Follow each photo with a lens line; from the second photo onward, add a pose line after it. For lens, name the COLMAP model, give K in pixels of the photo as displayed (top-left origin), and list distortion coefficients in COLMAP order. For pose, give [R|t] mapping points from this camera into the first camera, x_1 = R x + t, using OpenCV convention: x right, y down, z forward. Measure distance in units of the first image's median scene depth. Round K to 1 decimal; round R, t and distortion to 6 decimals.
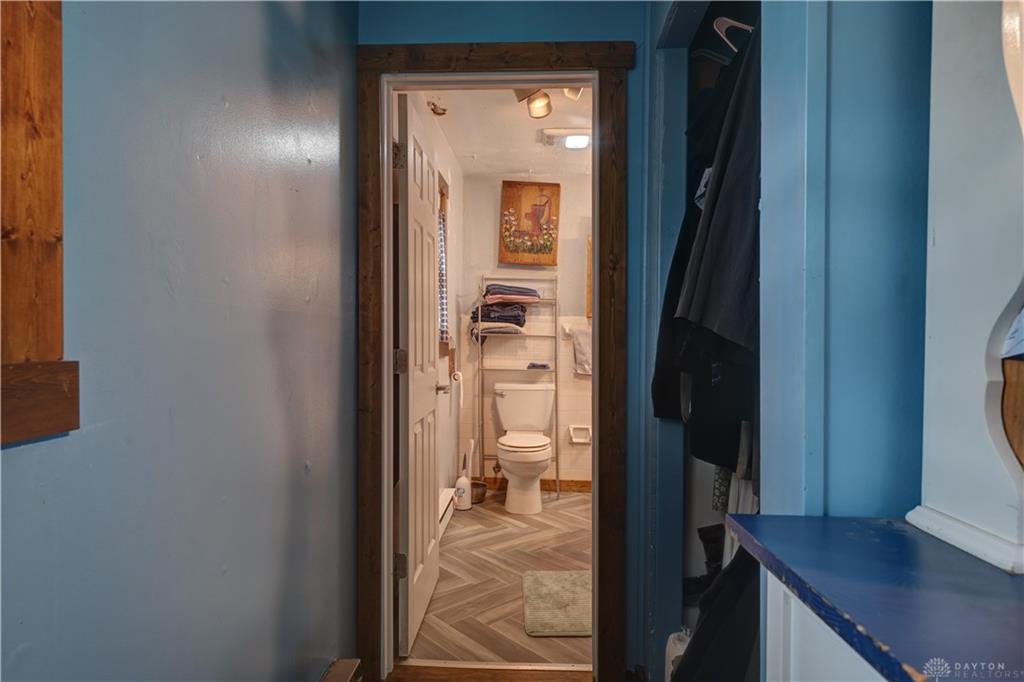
lens RADIAL K [[585.5, 0, 512.0], [0, 585.5, 341.0], [0, 0, 1]] dist [0.000038, -0.000006]
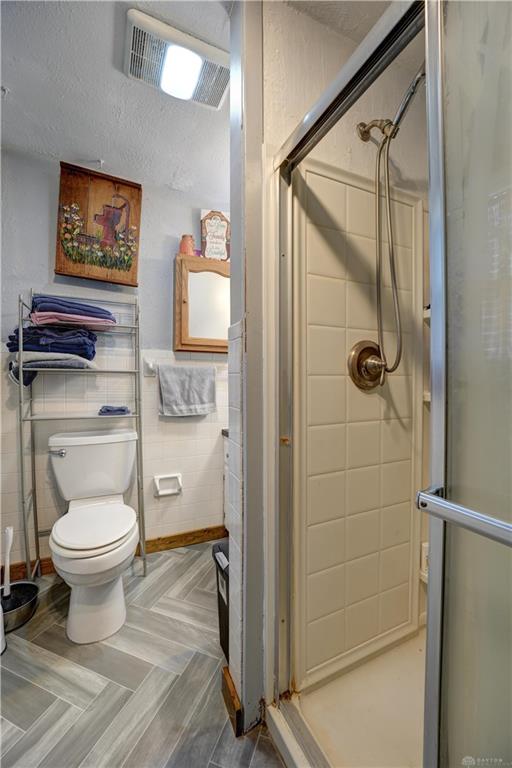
lens RADIAL K [[315.2, 0, 256.0], [0, 315.2, 384.0], [0, 0, 1]] dist [-0.029514, 0.000251]
pose [[0.885332, -0.014368, 0.464738, 0.018197], [0.006249, 0.999800, 0.019006, 0.000798], [-0.464918, -0.013923, 0.885244, 0.533981]]
